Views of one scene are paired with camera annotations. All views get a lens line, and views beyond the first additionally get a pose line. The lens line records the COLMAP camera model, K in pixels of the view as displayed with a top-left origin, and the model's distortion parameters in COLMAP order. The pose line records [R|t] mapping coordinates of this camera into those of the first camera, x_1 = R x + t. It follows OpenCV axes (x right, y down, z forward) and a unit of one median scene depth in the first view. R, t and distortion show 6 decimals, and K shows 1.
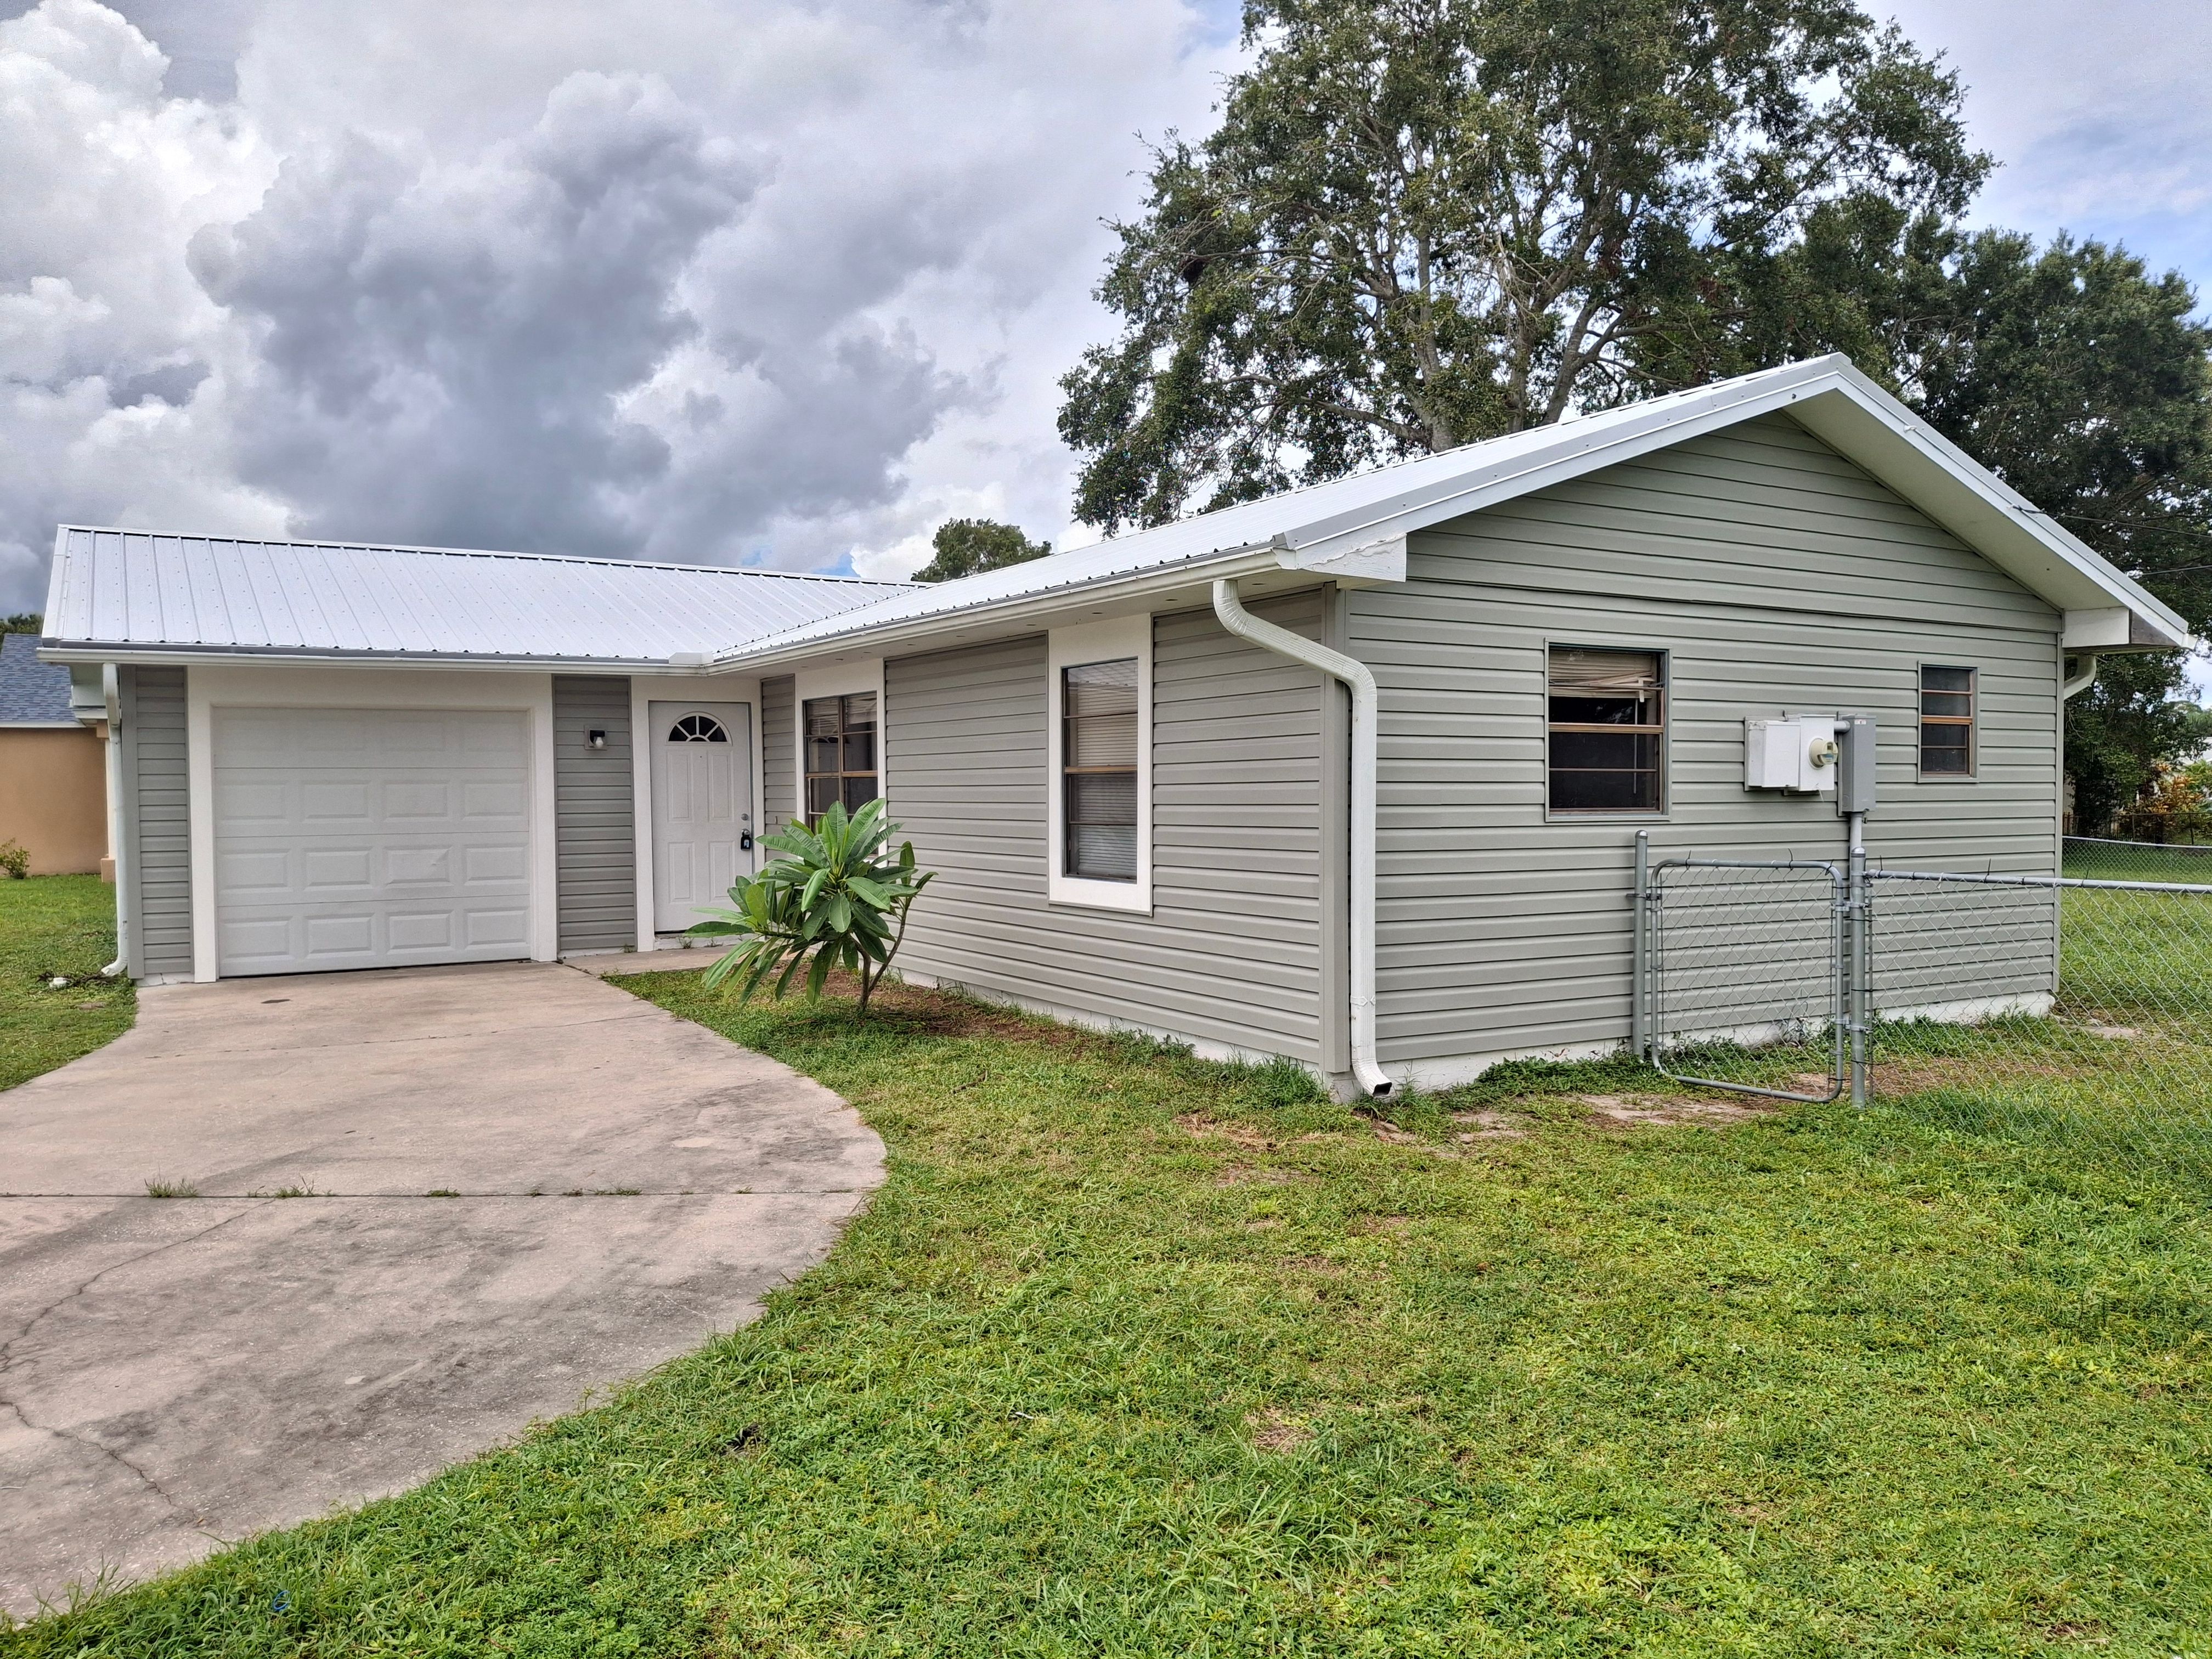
lens RADIAL K [[1622.7, 0, 1111.0], [0, 1622.7, 838.7], [0, 0, 1]] dist [0.109295, -0.217668]
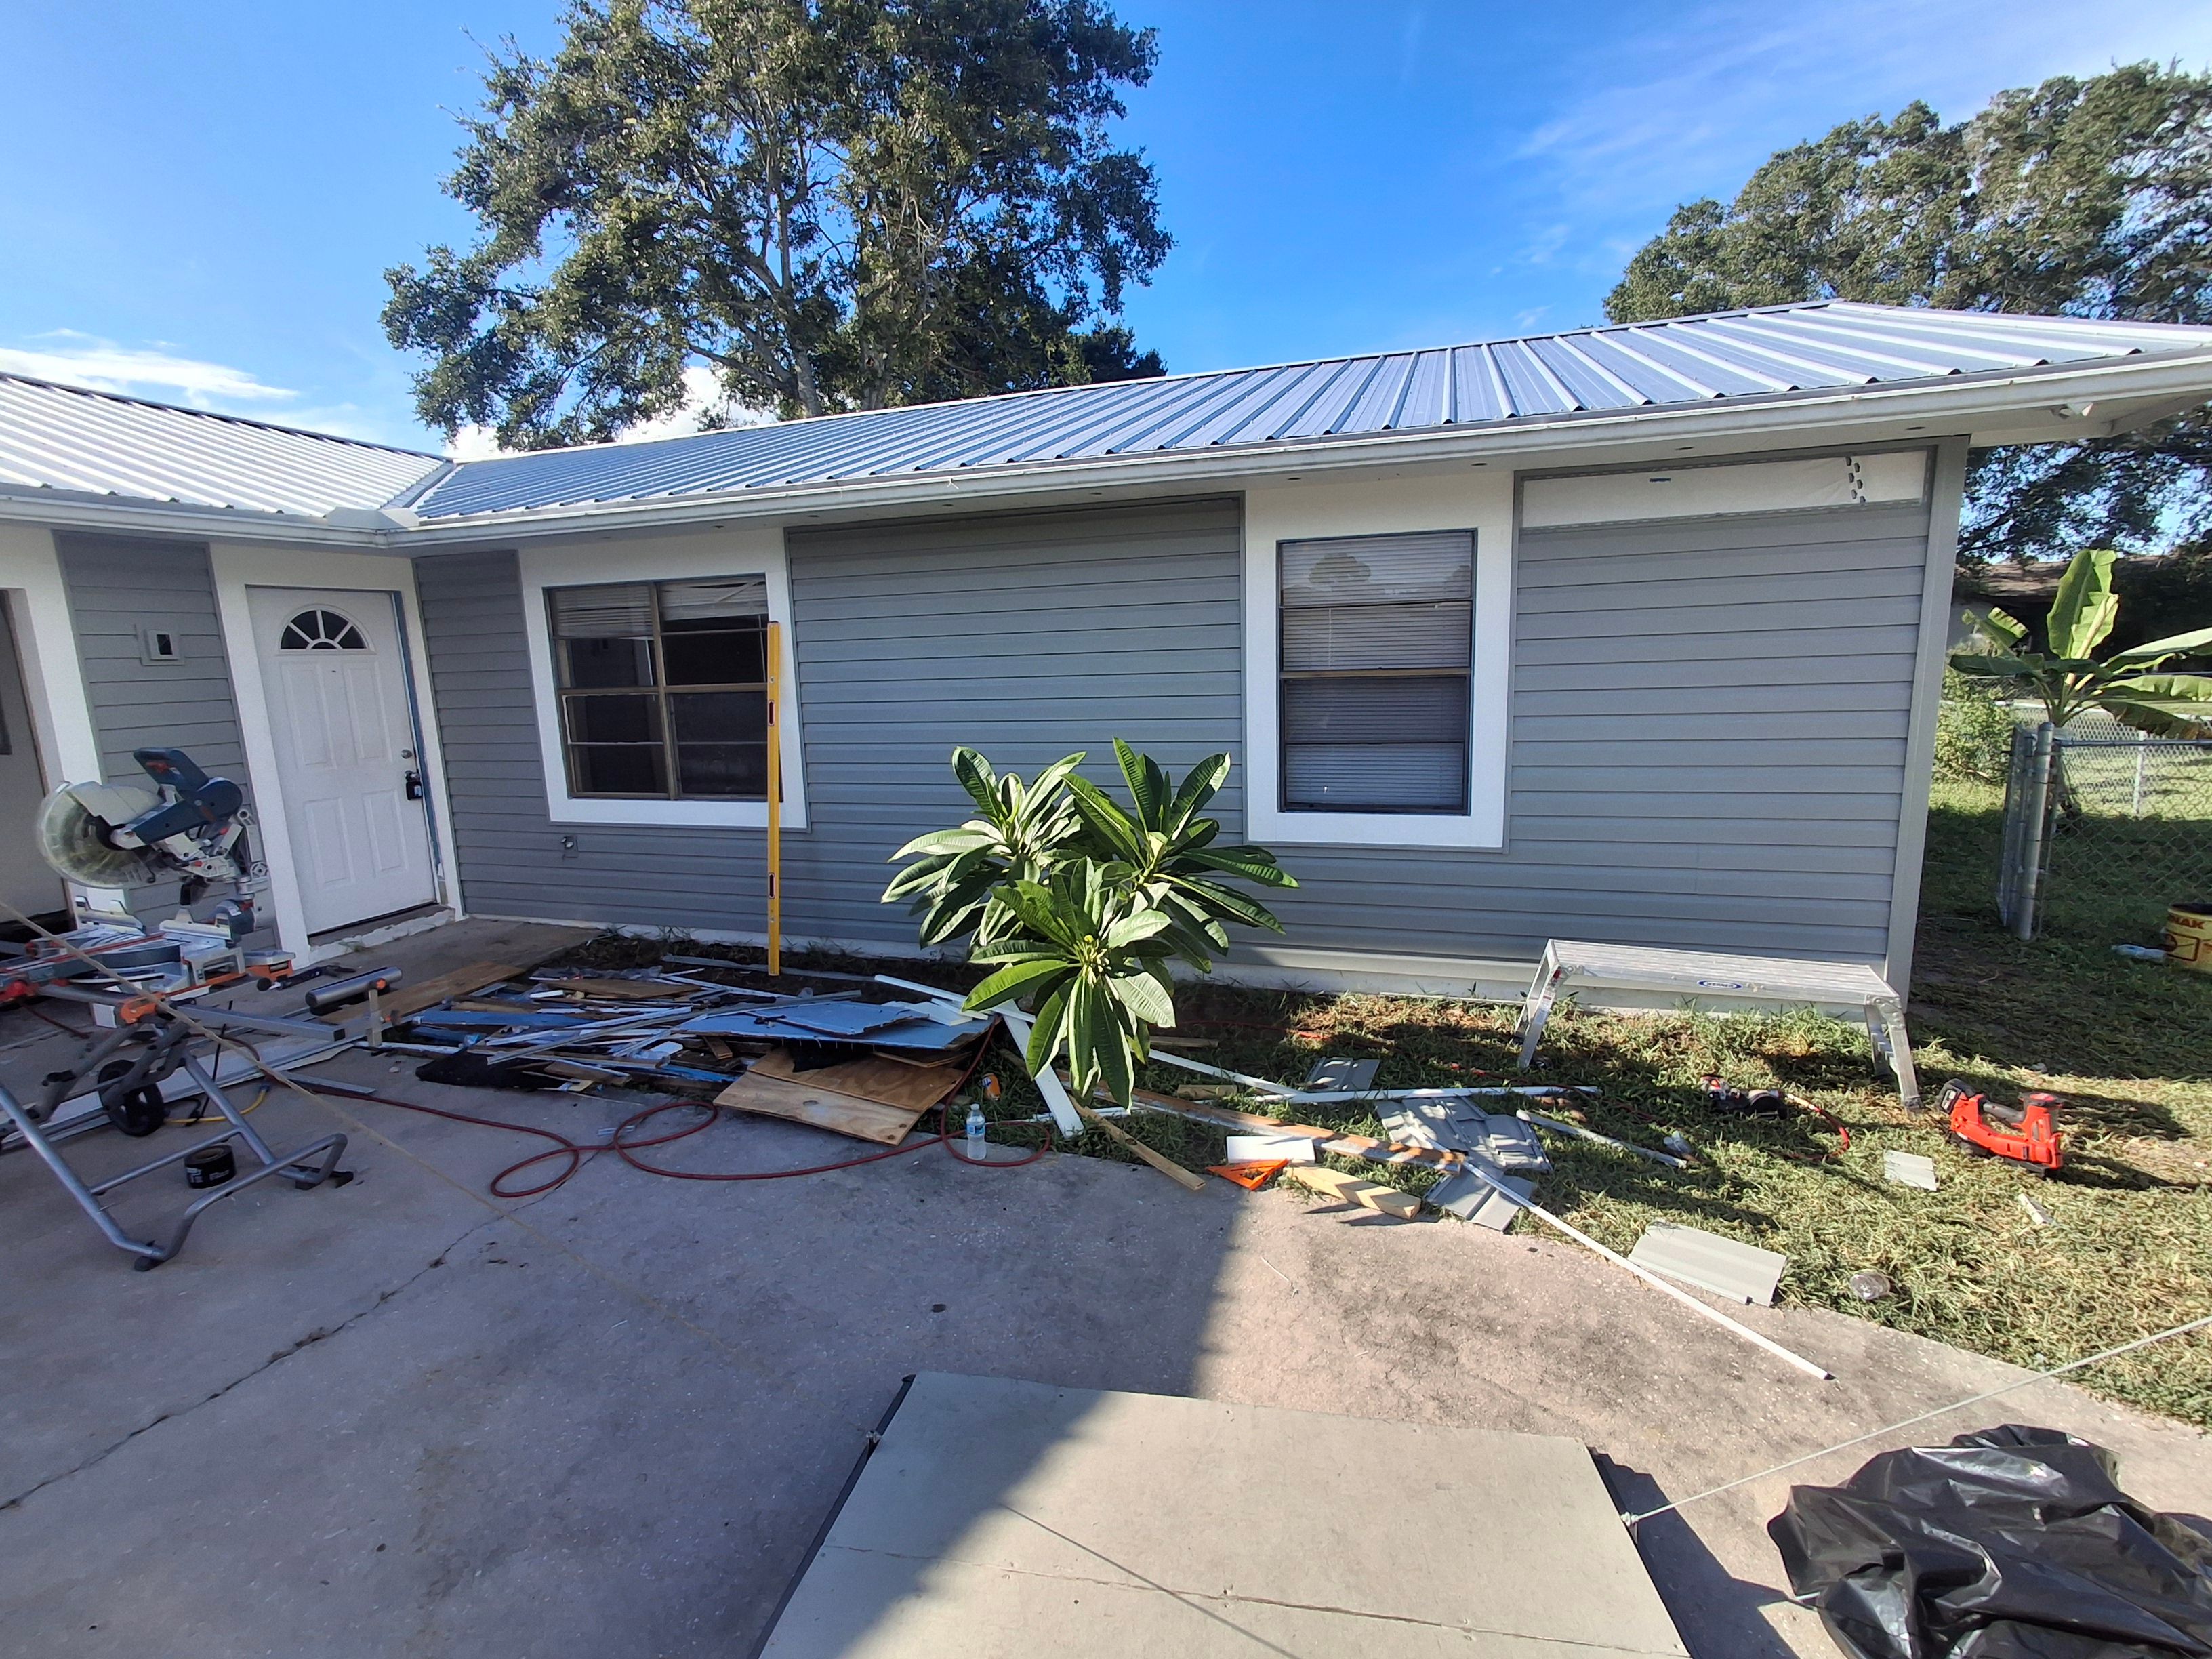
lens RADIAL K [[1013.0, 0, 1104.2], [0, 1013.0, 823.6], [0, 0, 1]] dist [0.014035, -0.009359]
pose [[0.758626, -0.126676, 0.639093, -0.406735], [0.048900, 0.989220, 0.138030, -0.042822], [-0.649689, -0.073462, 0.756642, 0.662242]]
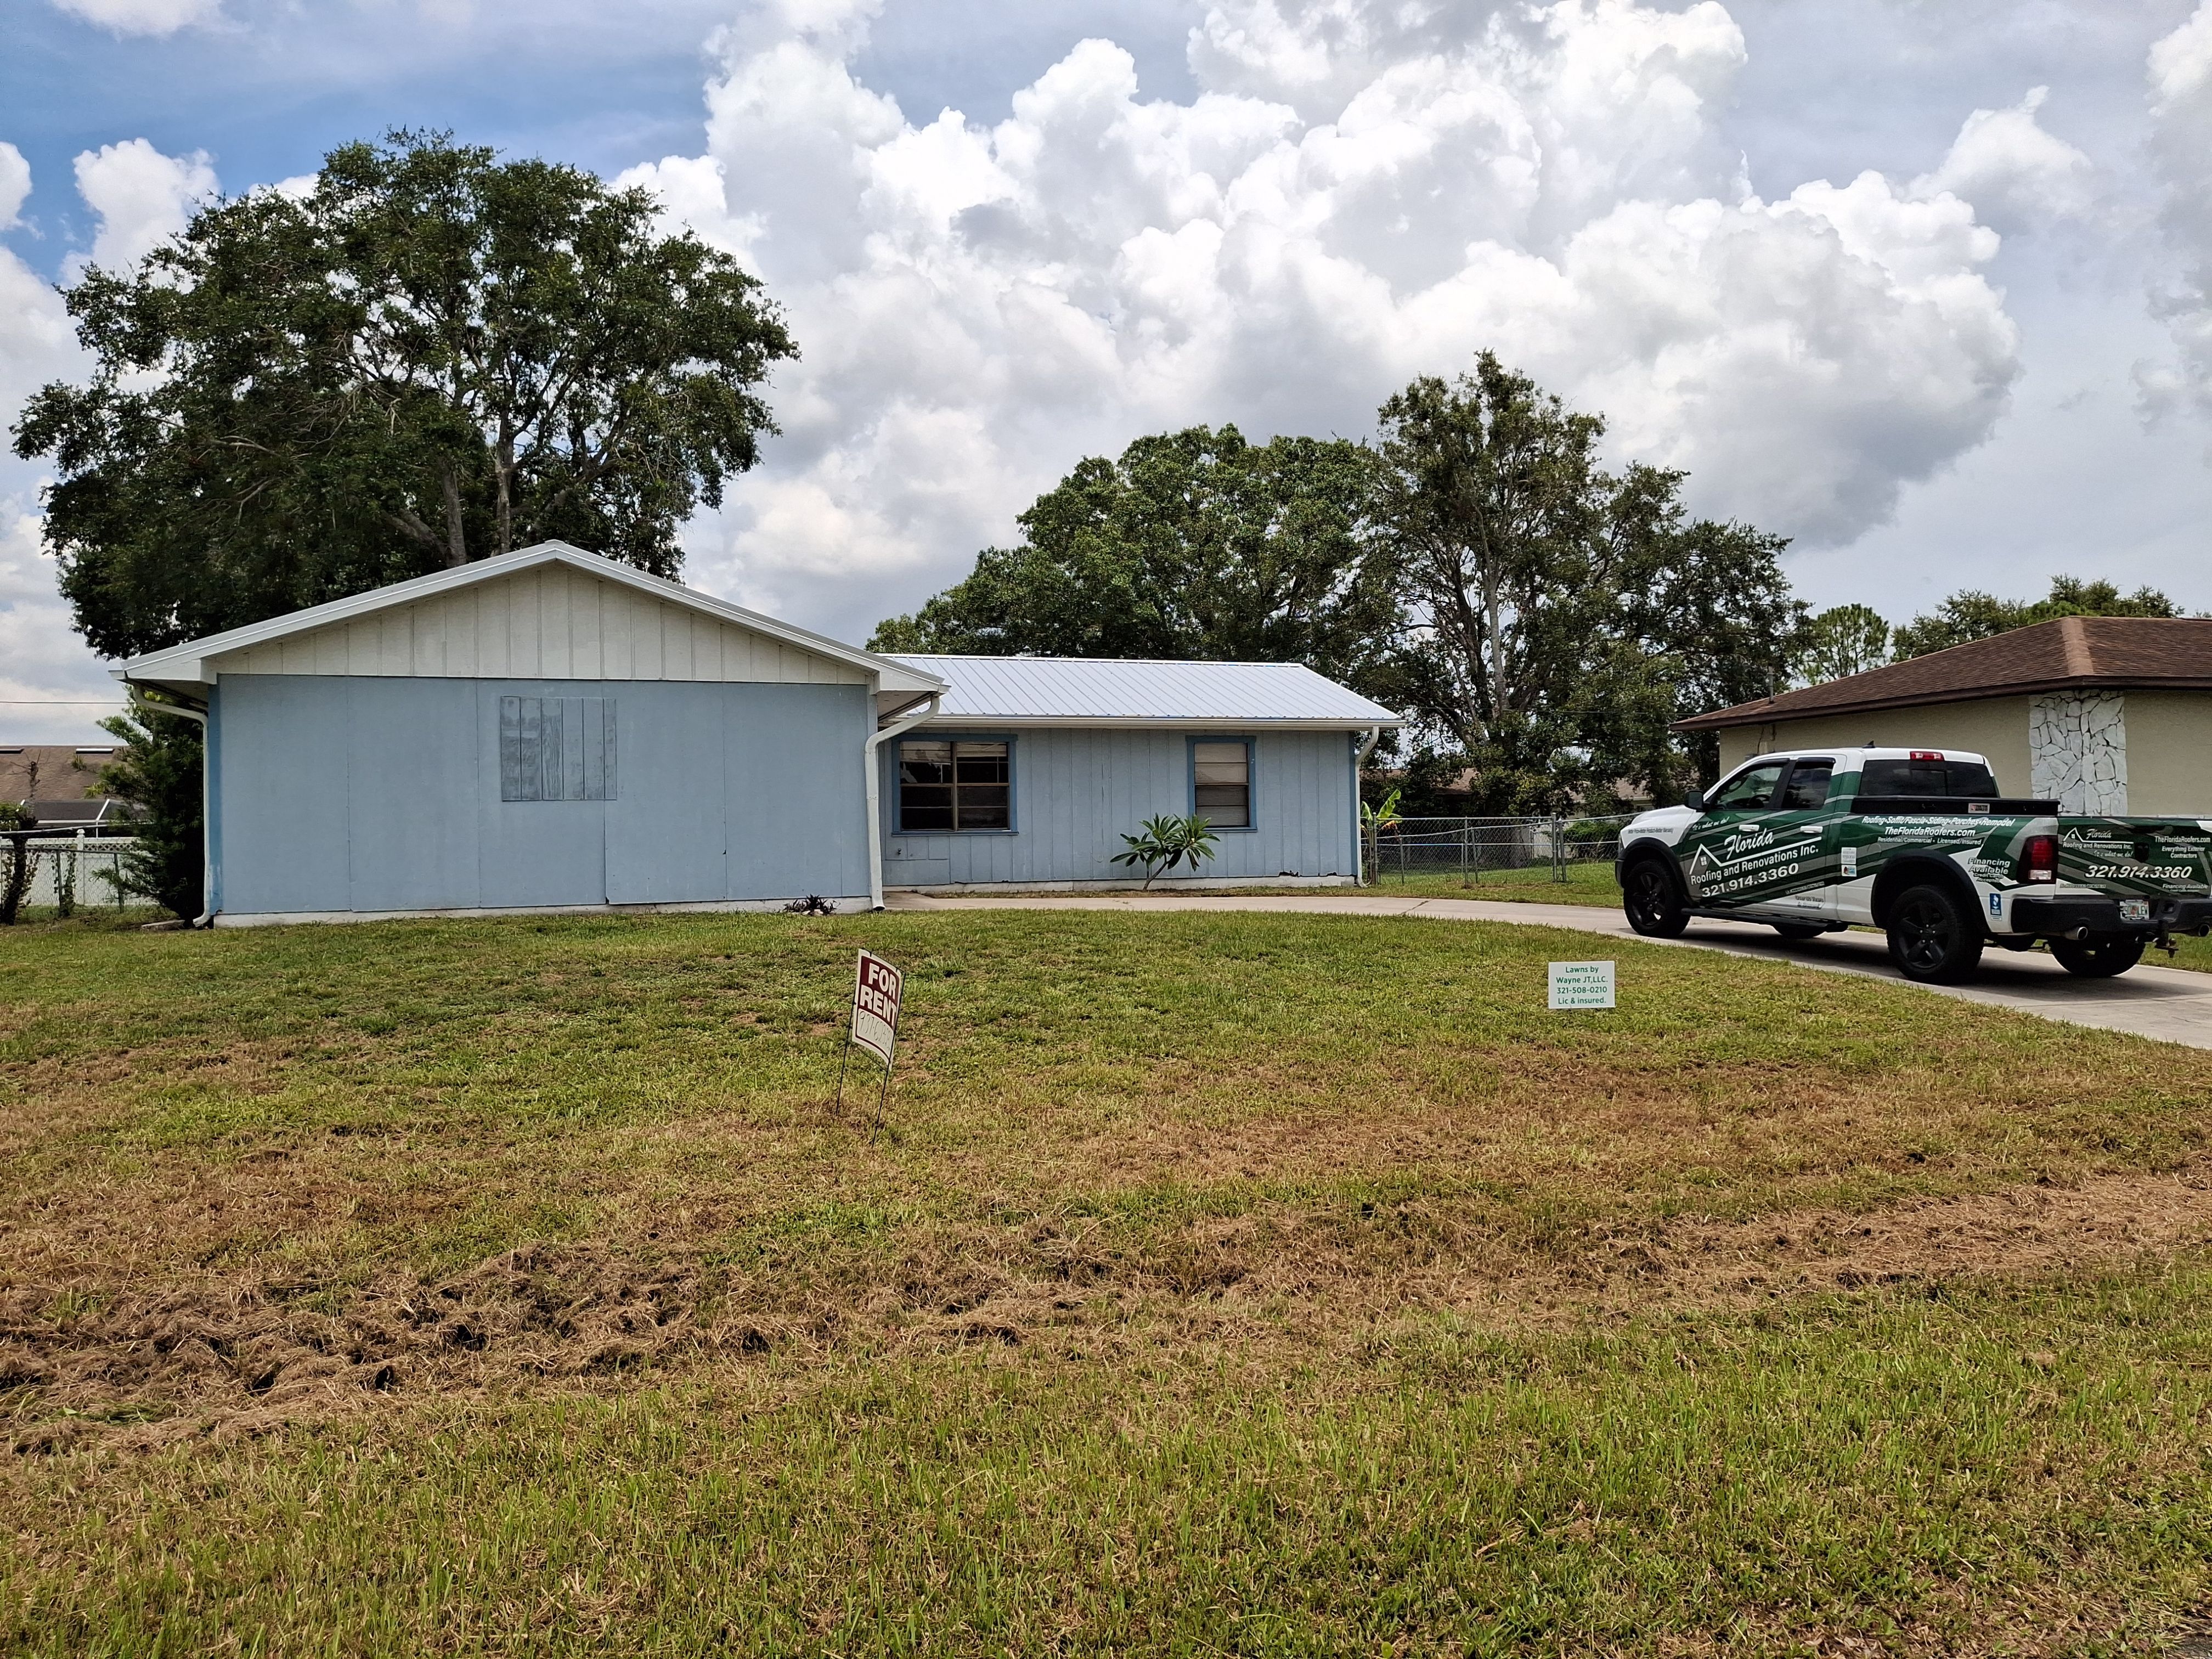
lens RADIAL K [[1598.9, 0, 1107.9], [0, 1598.9, 818.5], [0, 0, 1]] dist [0.069638, -0.119423]
pose [[0.254846, 0.015468, 0.966858, -2.298890], [0.042315, 0.998736, -0.027131, 0.064505], [-0.966055, 0.047827, 0.253870, 0.516252]]
